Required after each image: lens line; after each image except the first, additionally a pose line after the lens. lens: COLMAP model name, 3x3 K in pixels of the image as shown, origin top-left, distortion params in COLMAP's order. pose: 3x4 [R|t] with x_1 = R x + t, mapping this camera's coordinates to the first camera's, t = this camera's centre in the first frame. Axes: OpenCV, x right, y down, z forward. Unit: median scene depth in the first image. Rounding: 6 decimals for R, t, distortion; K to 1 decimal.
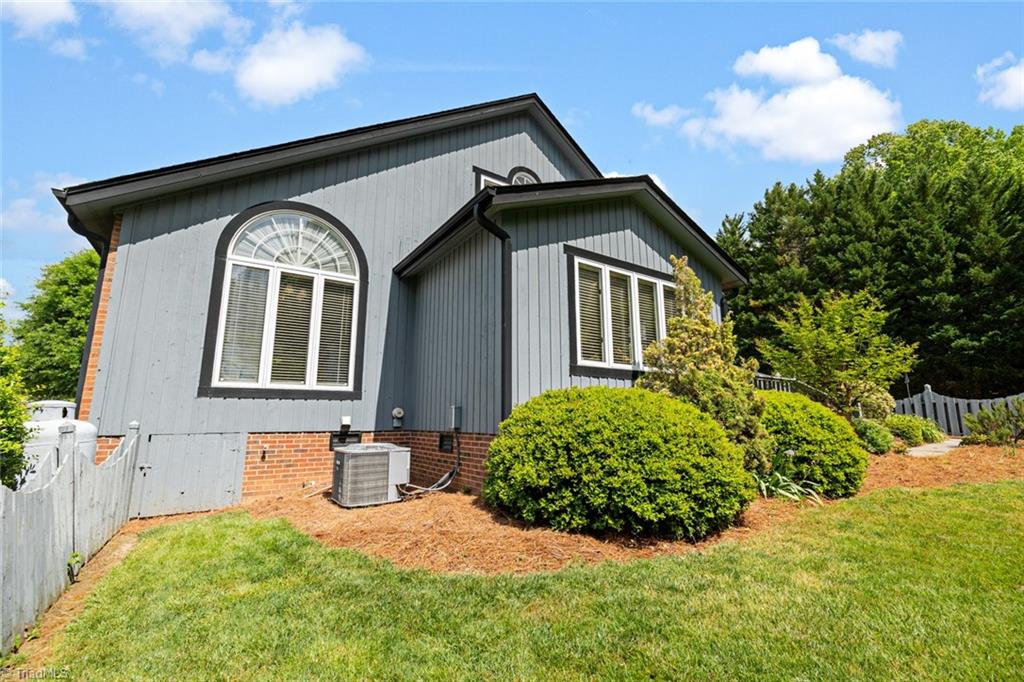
lens RADIAL K [[433.1, 0, 510.0], [0, 433.1, 345.1], [0, 0, 1]] dist [0.000249, -0.000564]
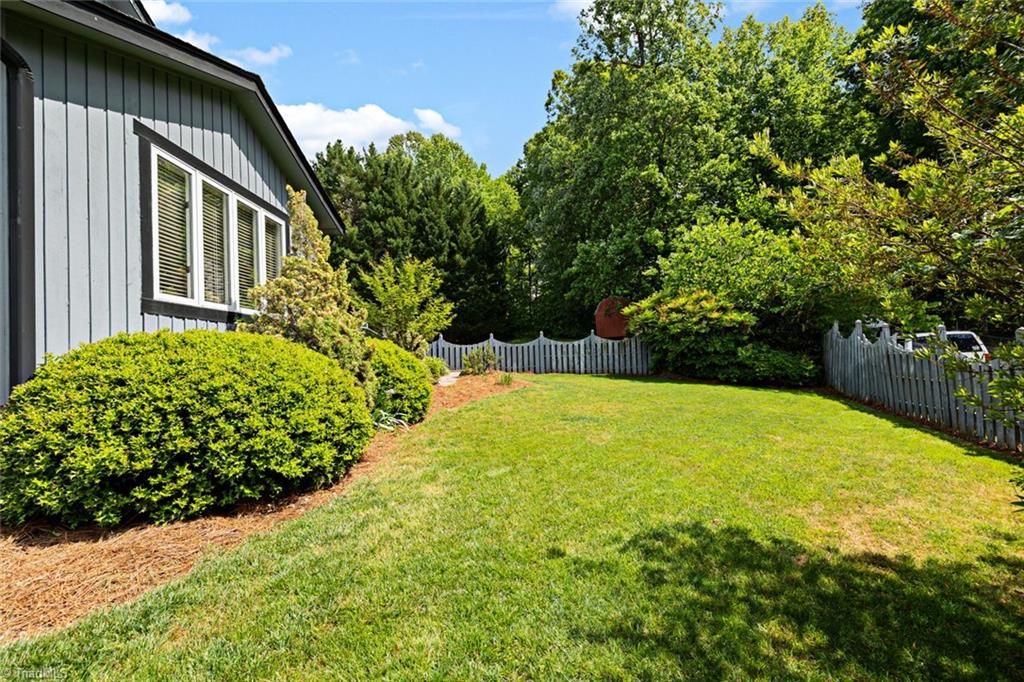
lens RADIAL K [[433.1, 0, 510.0], [0, 433.1, 345.1], [0, 0, 1]] dist [0.000249, -0.000564]
pose [[0.549239, -0.002135, 0.835662, -0.166783], [-0.101575, 0.992412, 0.069295, 0.014853], [-0.829469, -0.122942, 0.544855, 0.136936]]
